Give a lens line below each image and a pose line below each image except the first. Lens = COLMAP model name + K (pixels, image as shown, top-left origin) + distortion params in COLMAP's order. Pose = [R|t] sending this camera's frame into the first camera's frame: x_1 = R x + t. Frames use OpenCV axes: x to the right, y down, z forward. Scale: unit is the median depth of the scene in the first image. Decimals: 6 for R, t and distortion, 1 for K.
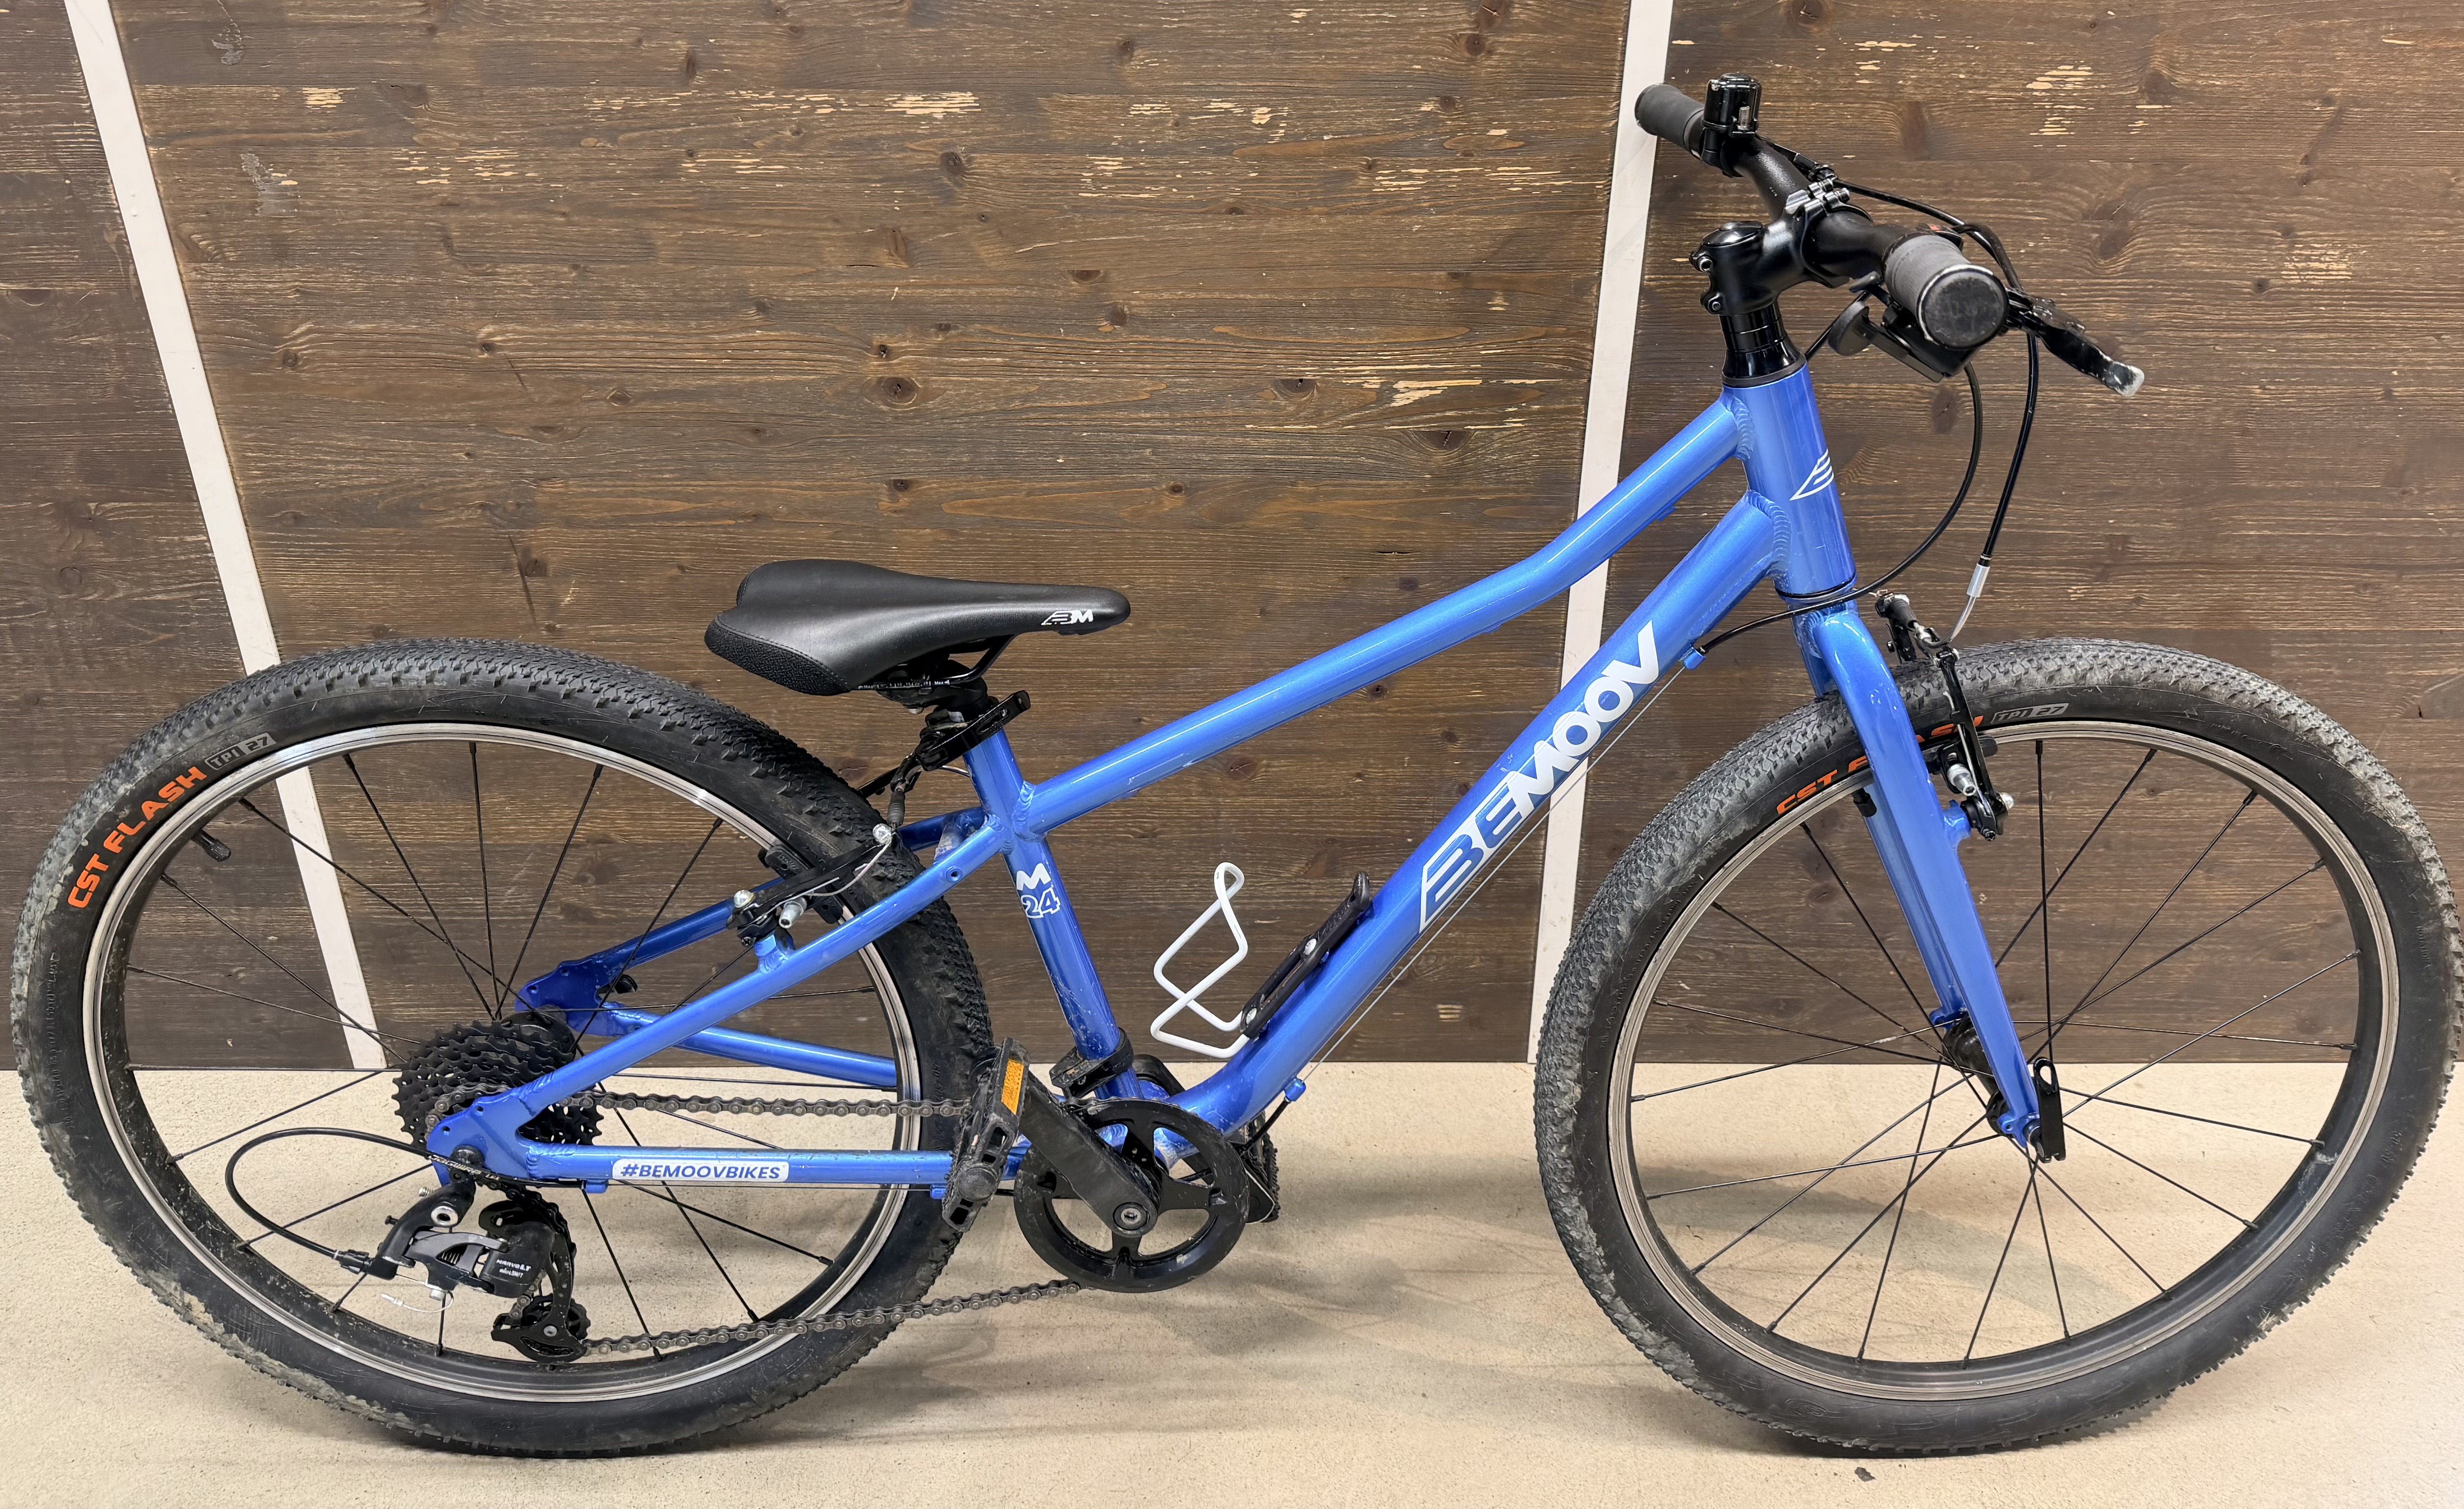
lens RADIAL K [[1815.1, 0, 1310.2], [0, 1815.1, 587.5], [0, 0, 1]] dist [0.104664, -0.215169]
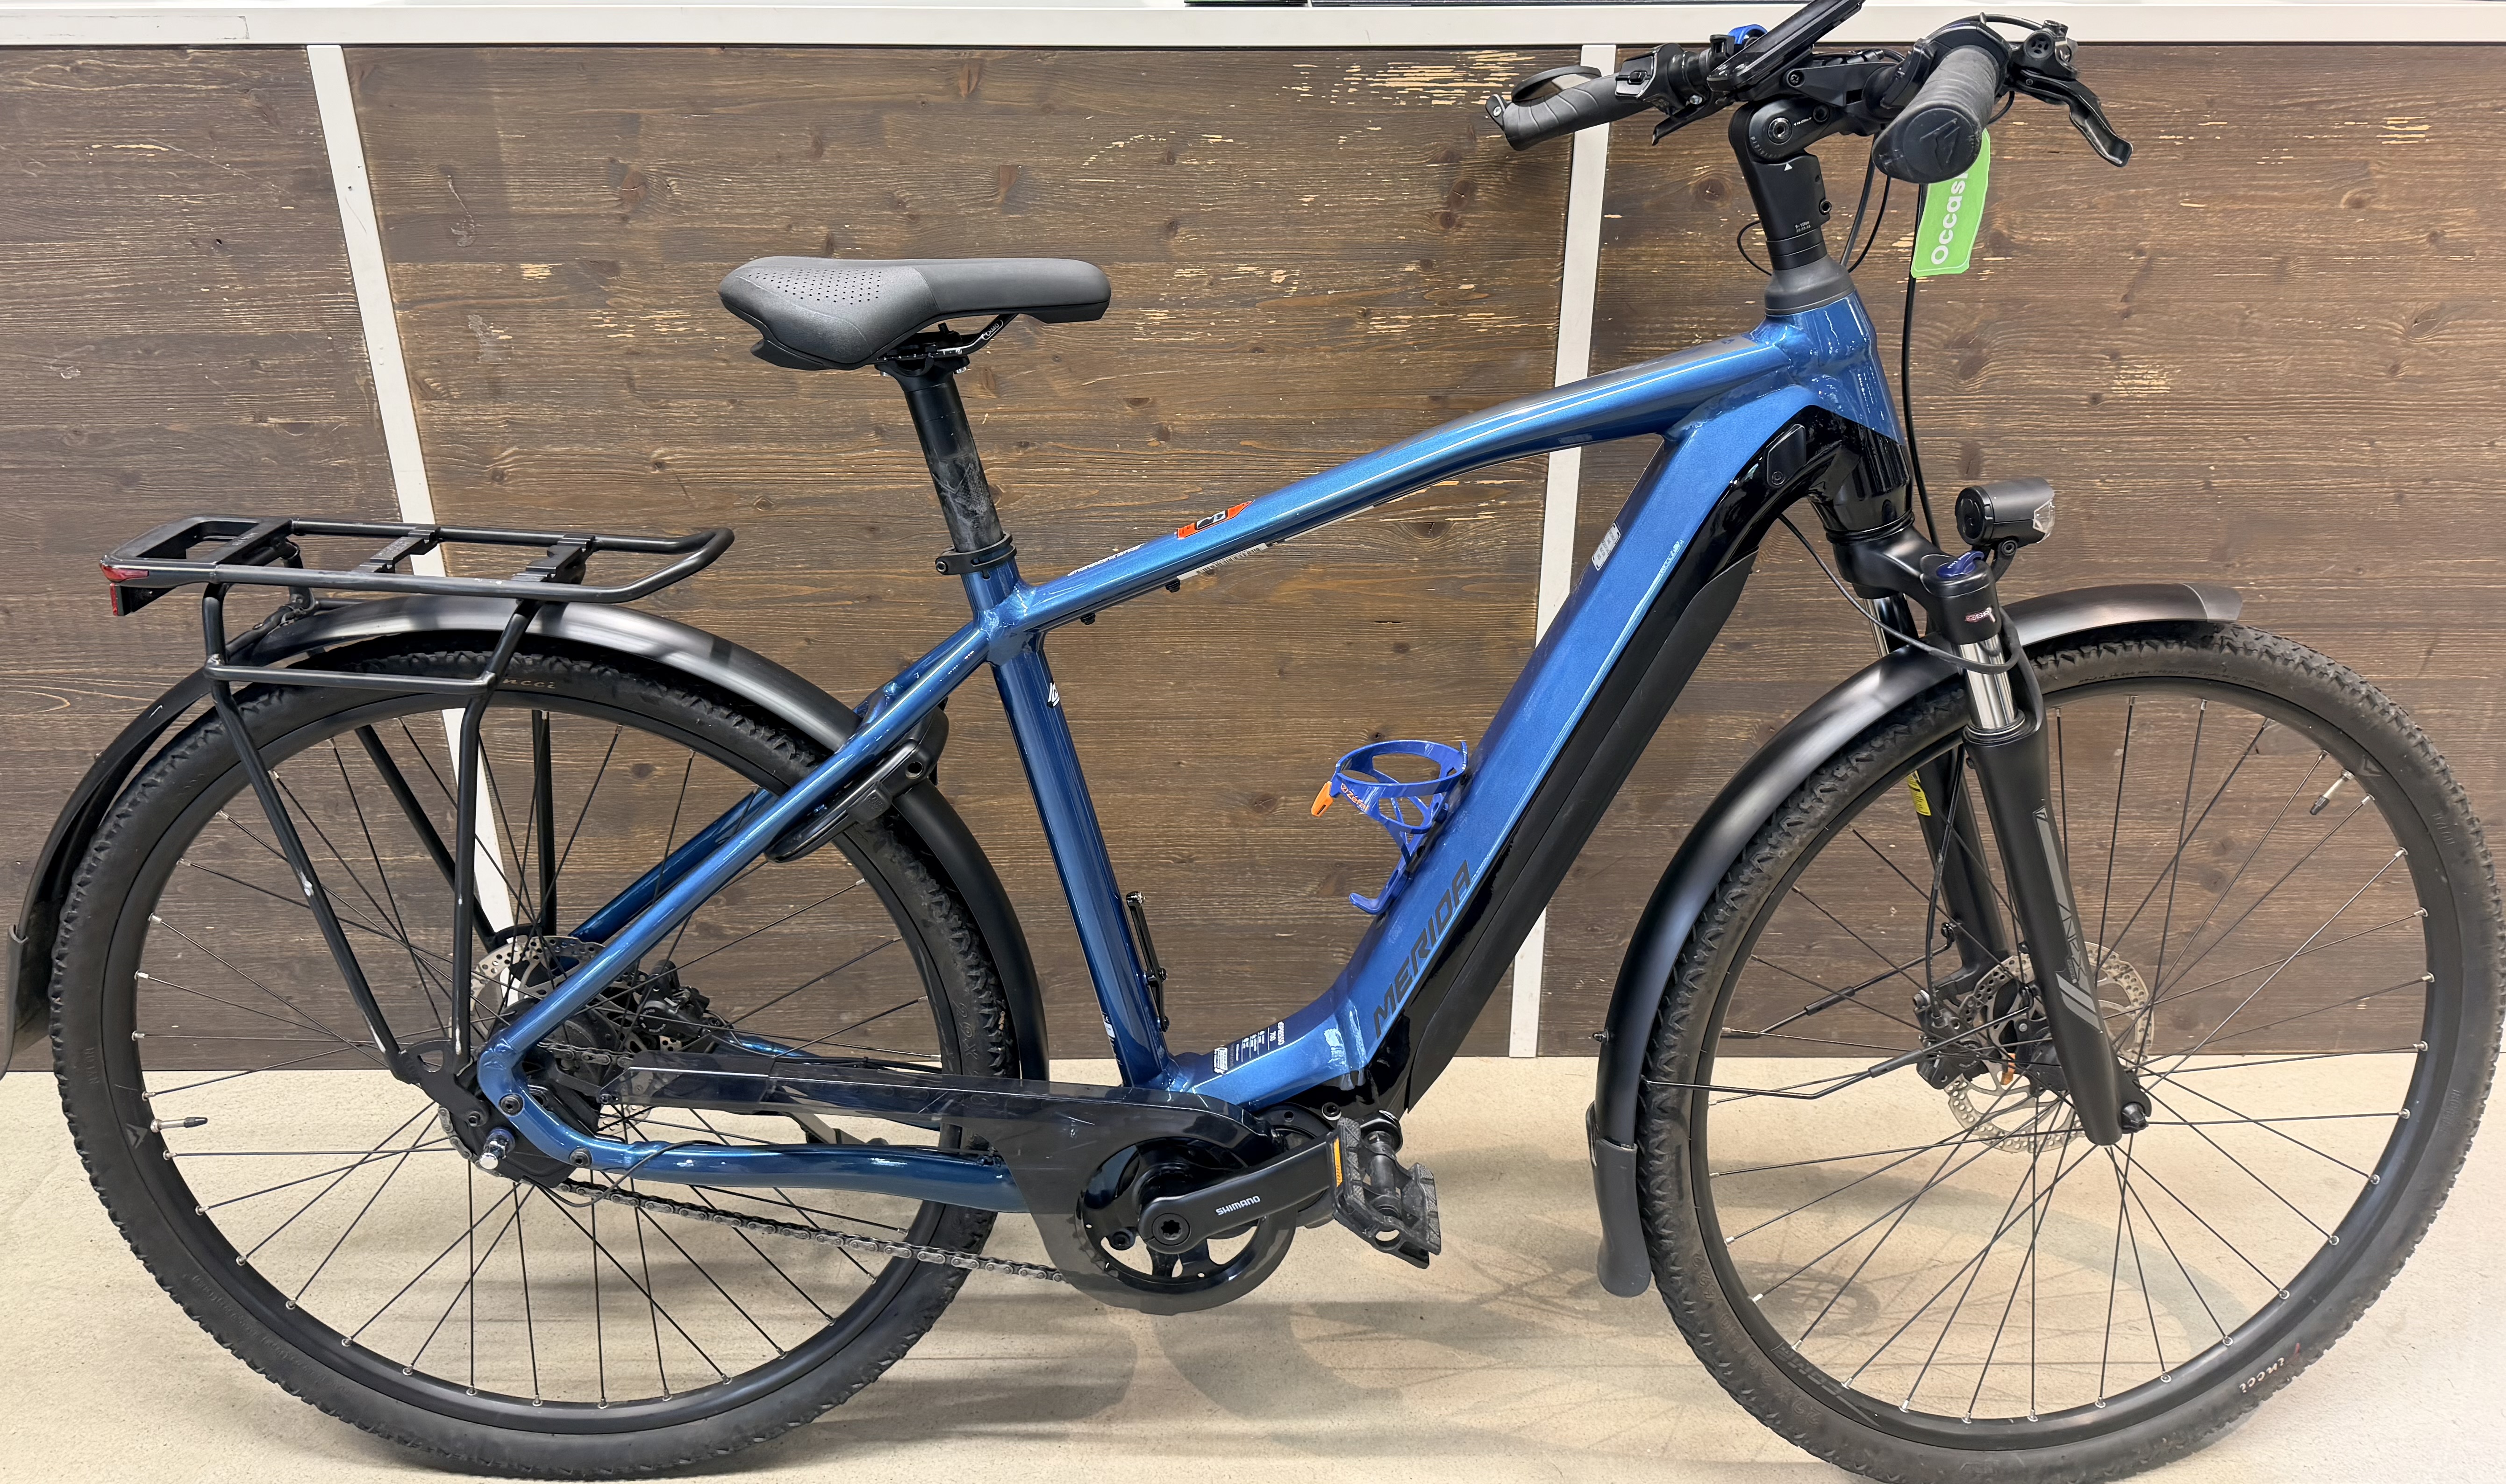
lens RADIAL K [[1911.2, 0, 1273.3], [0, 1911.2, 570.3], [0, 0, 1]] dist [0.097182, -0.194110]
pose [[0.999791, -0.009419, -0.018130, -0.007713], [0.008654, 0.999089, -0.041791, -0.001133], [0.018507, 0.041625, 0.998962, -0.293587]]
